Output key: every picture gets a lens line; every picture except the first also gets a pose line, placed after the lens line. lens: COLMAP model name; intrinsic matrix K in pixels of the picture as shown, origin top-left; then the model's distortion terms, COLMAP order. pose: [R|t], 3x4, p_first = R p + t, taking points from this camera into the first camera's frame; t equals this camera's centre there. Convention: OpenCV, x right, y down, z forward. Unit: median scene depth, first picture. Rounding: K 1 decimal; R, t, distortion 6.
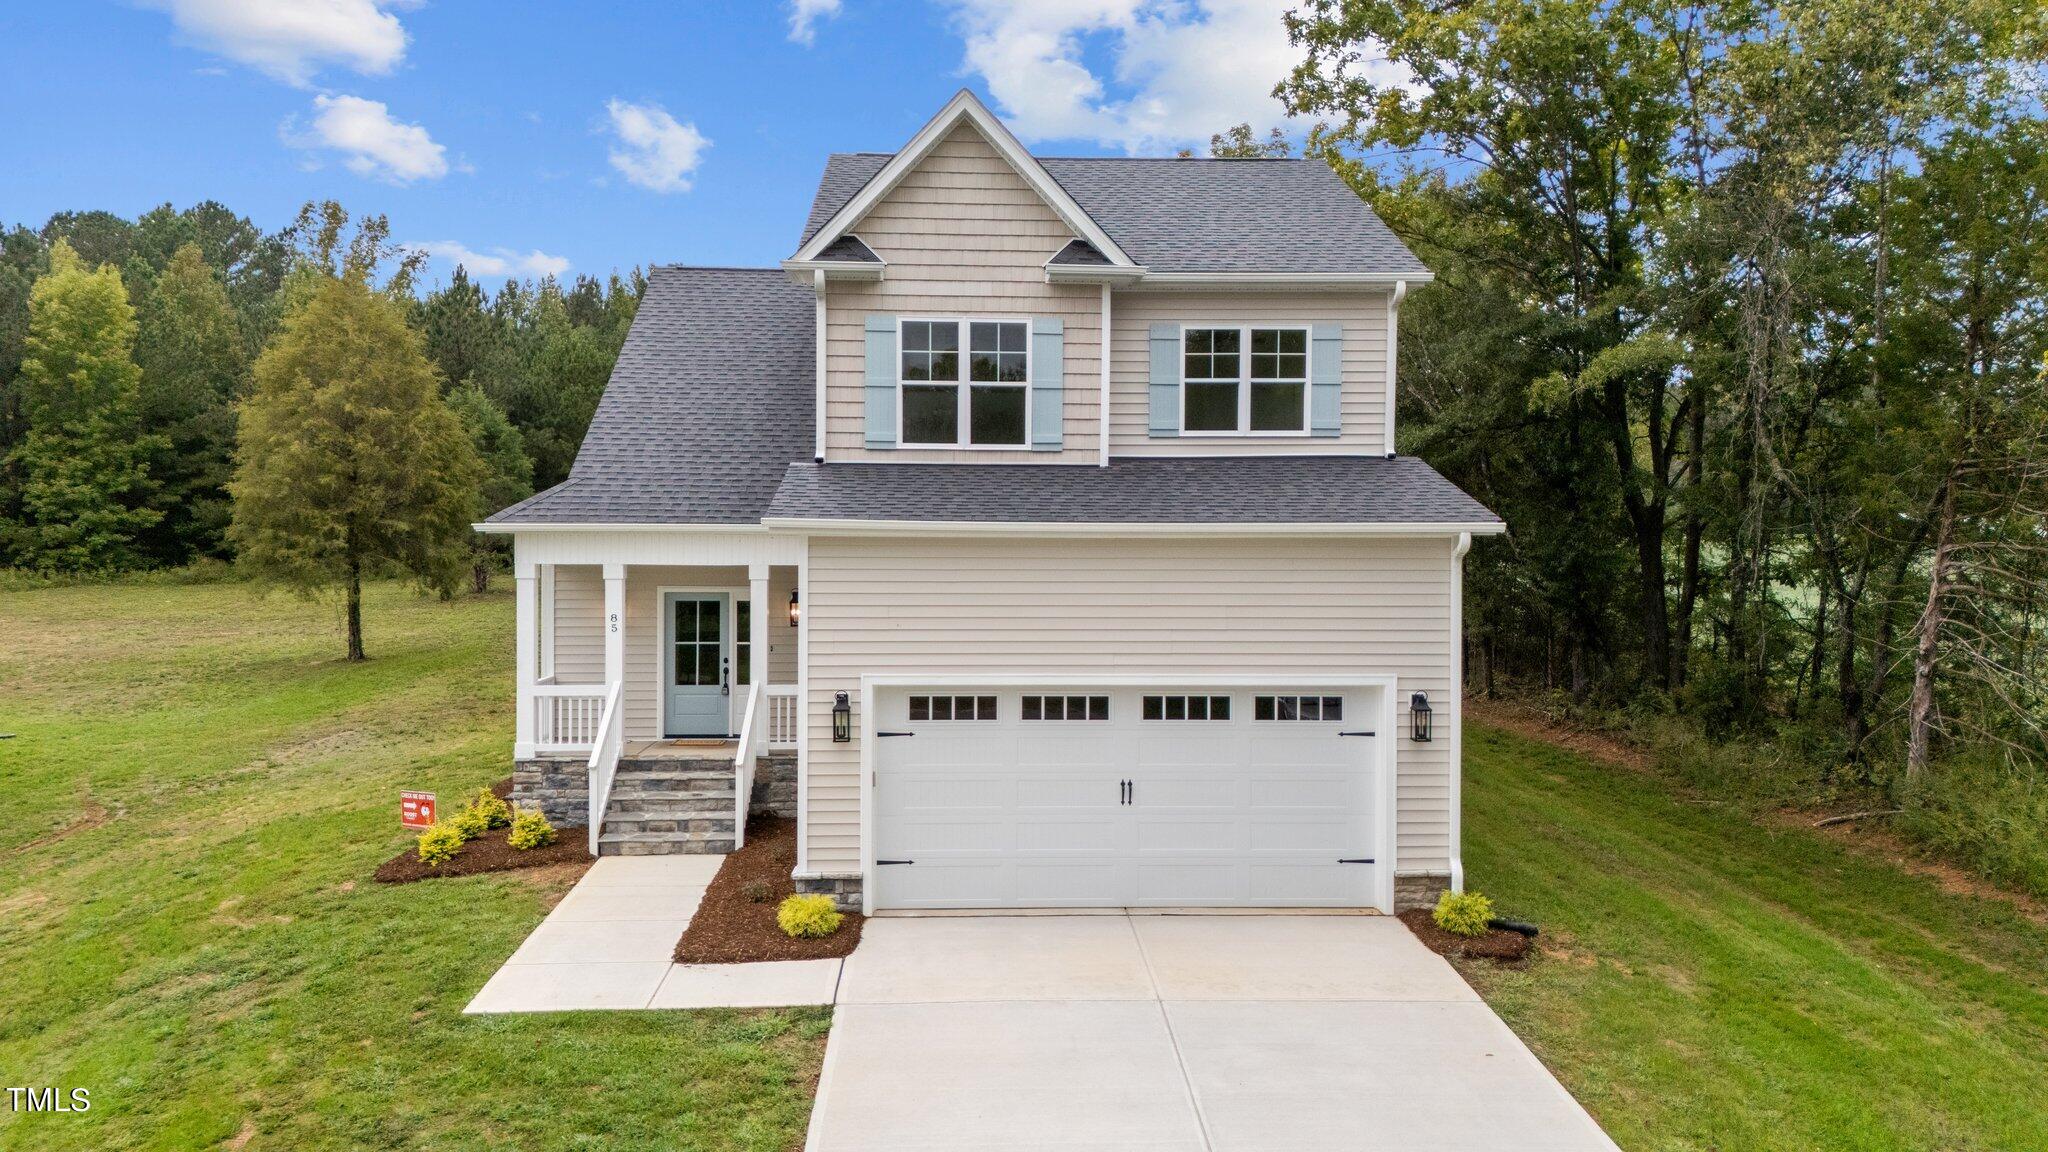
lens RADIAL K [[1501.4, 0, 1033.8], [0, 1501.4, 565.3], [0, 0, 1]] dist [0.064230, -0.058628]
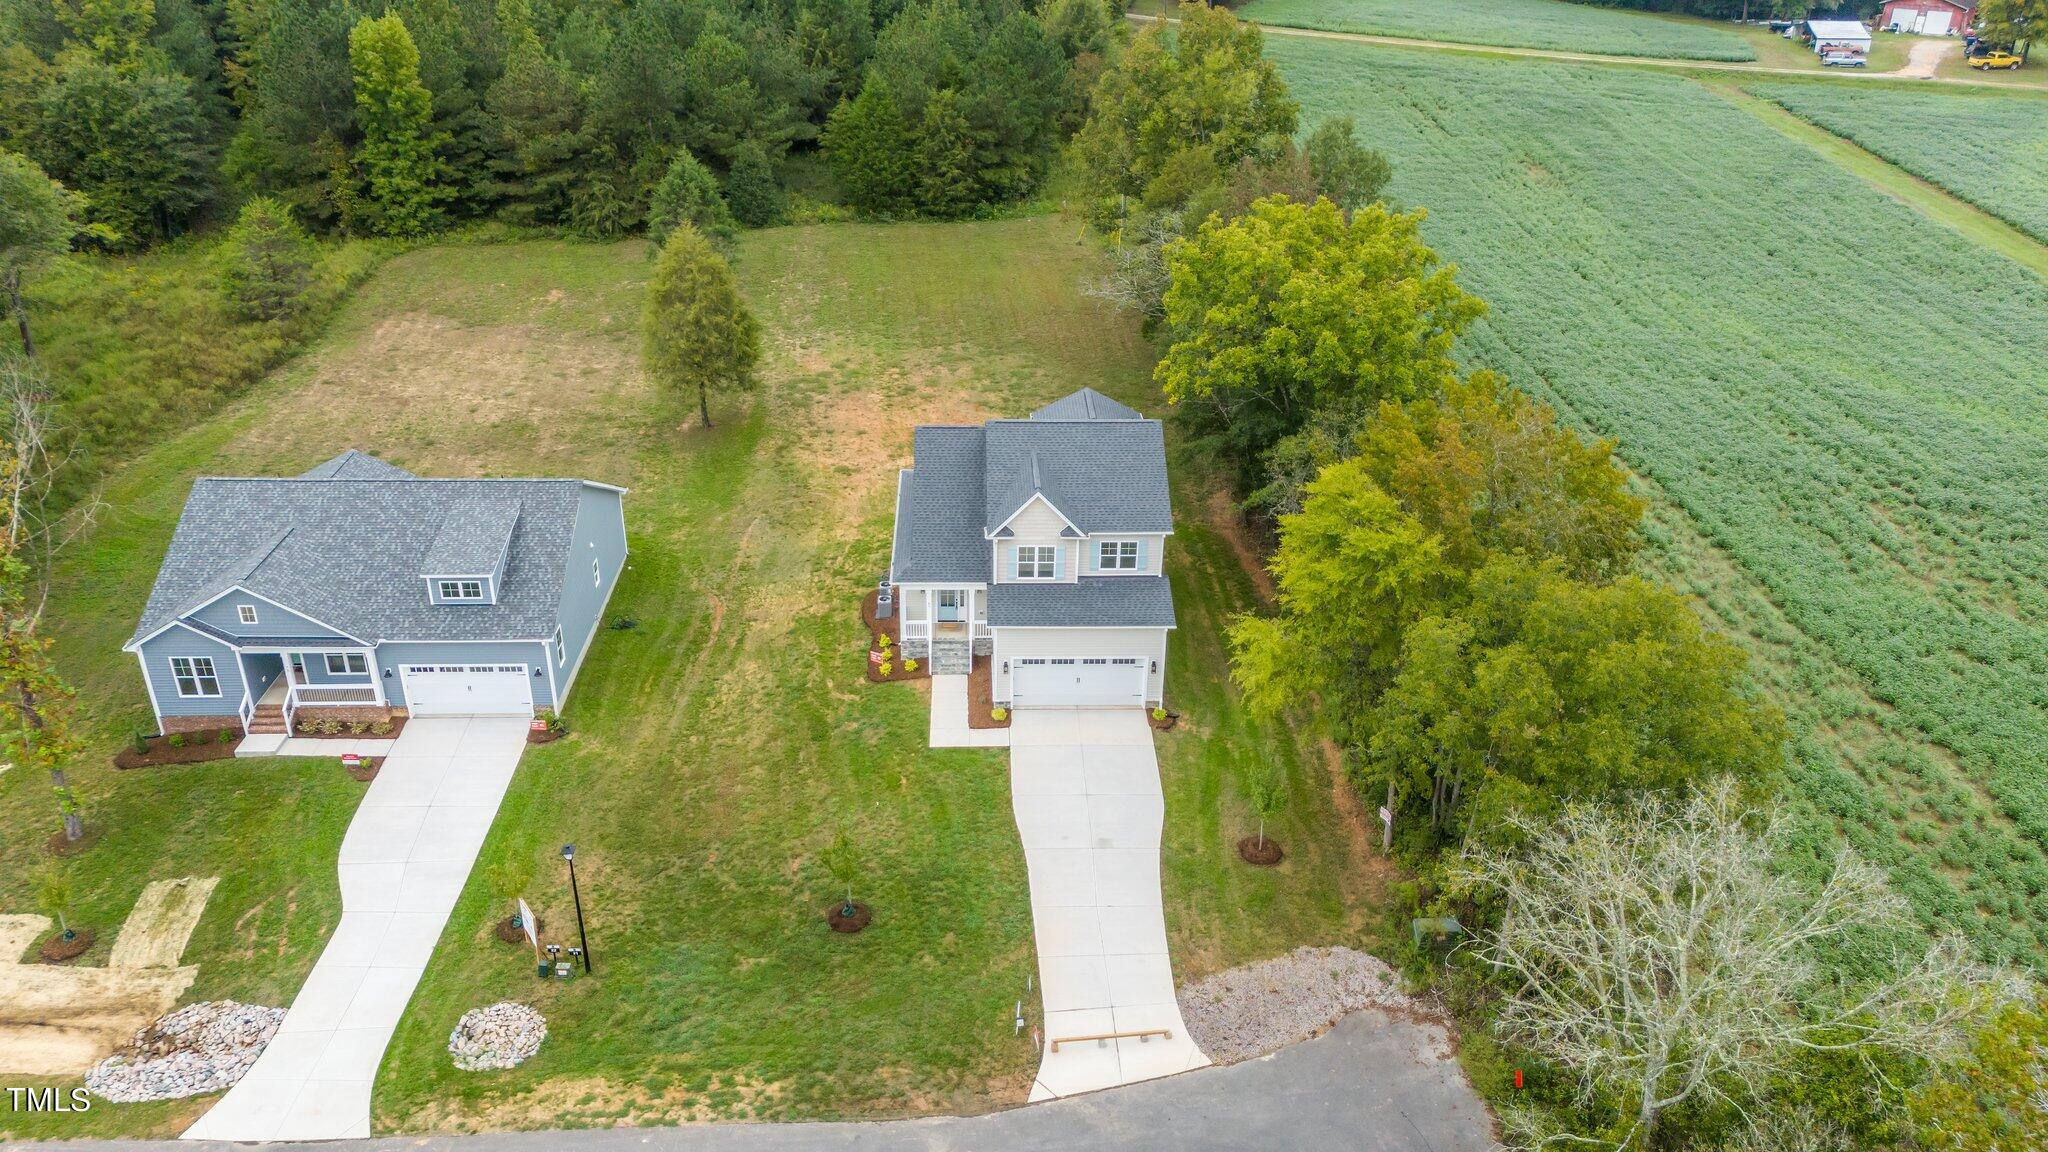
lens RADIAL K [[1501.4, 0, 1025.6], [0, 1501.4, 581.1], [0, 0, 1]] dist [0.064230, -0.058628]
pose [[0.999841, 0.016822, -0.005876, -0.020773], [-0.012394, 0.893475, 0.448942, -0.683907], [0.012802, -0.448798, 0.893542, -0.883148]]
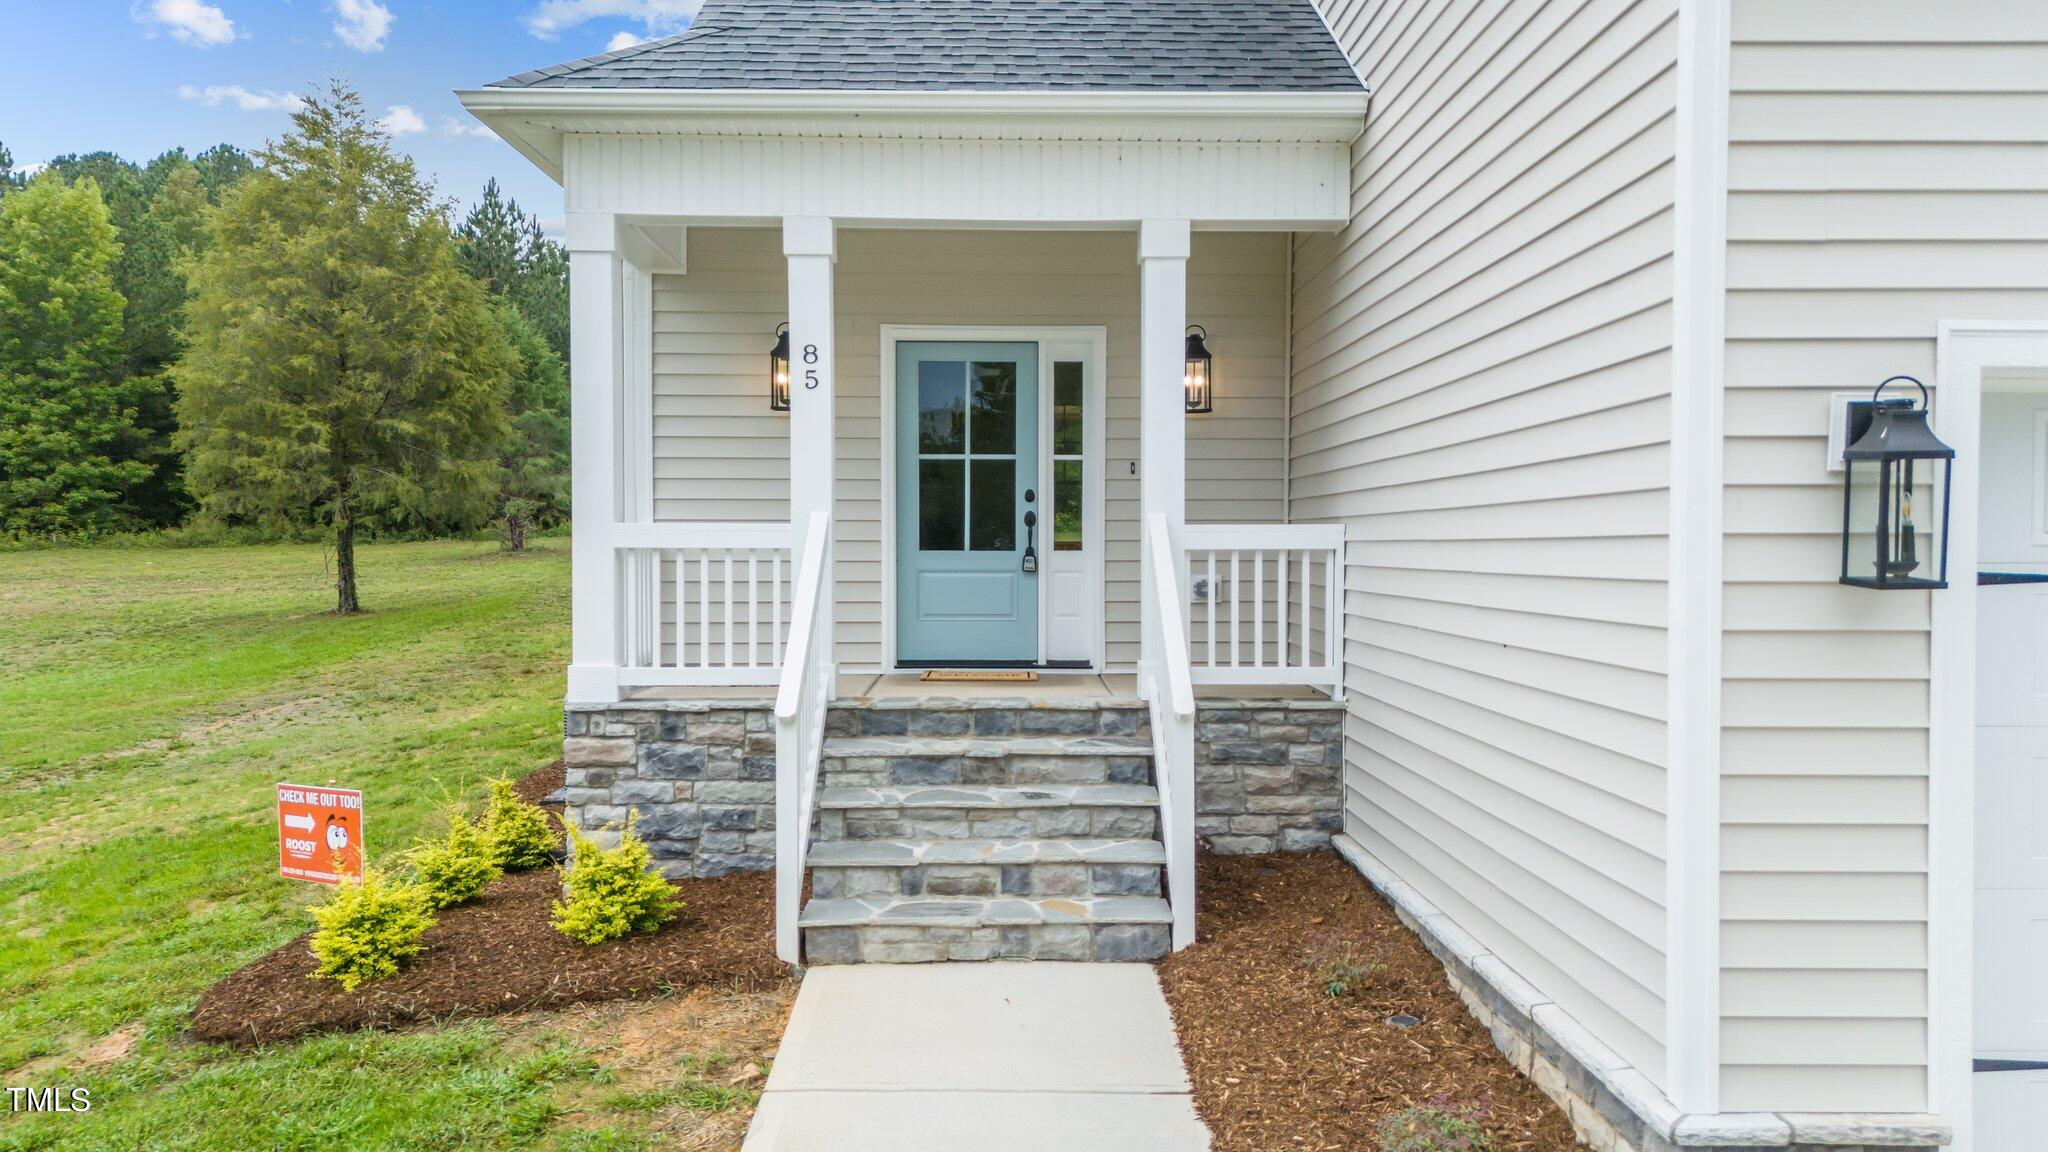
lens RADIAL K [[1501.4, 0, 1036.1], [0, 1501.4, 567.6], [0, 0, 1]] dist [0.064230, -0.058628]
pose [[0.999744, -0.002248, -0.022522, -0.096510], [0.002309, 0.999994, 0.002703, 0.041737], [0.022515, -0.002754, 0.999743, 0.276992]]
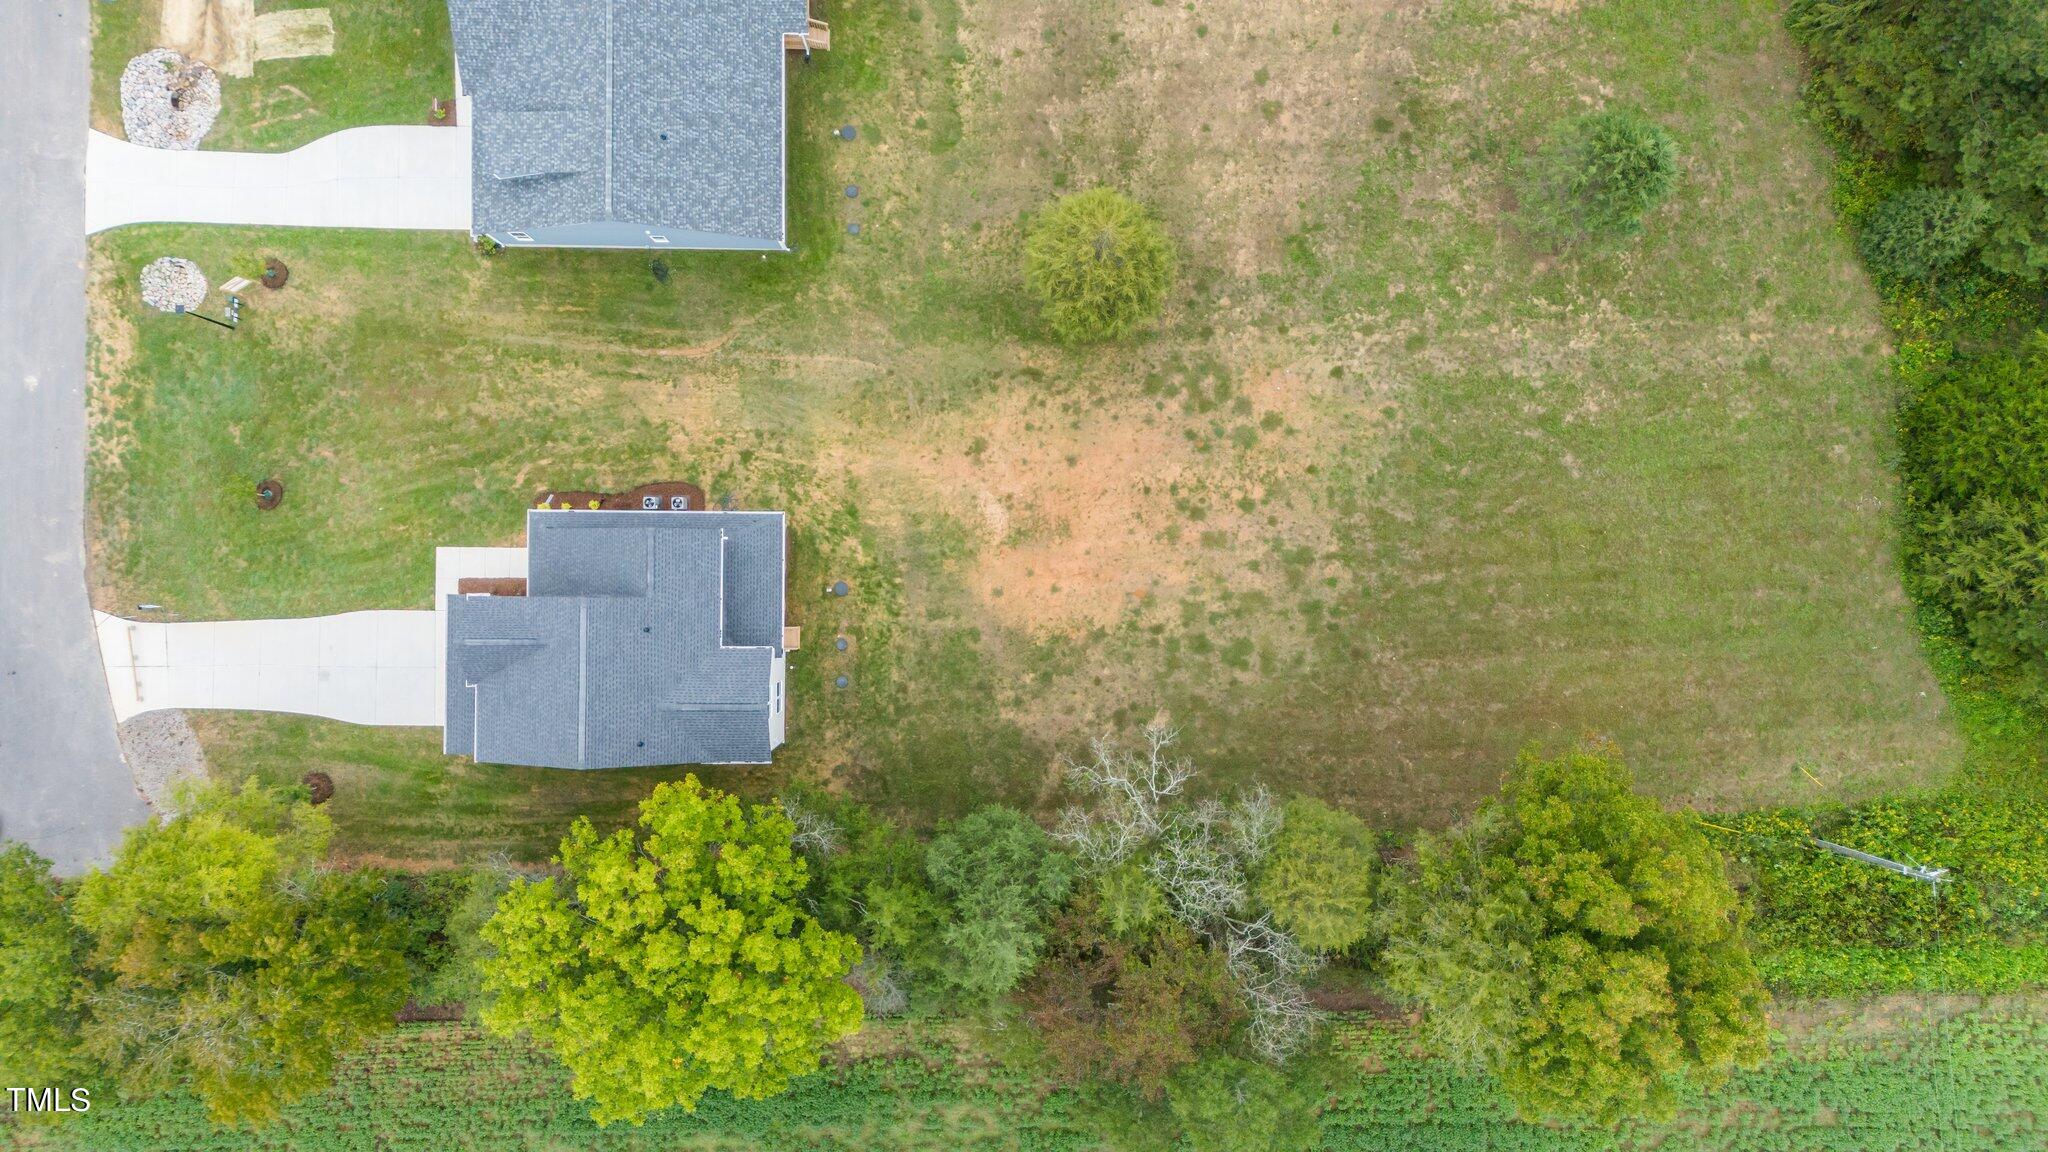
lens RADIAL K [[1501.4, 0, 1019.5], [0, 1501.4, 574.1], [0, 0, 1]] dist [0.064230, -0.058628]
pose [[-0.055577, 0.998420, -0.008297, -0.108453], [-0.035523, 0.006327, 0.999349, -1.737770], [0.997822, 0.055835, 0.035116, 0.941198]]
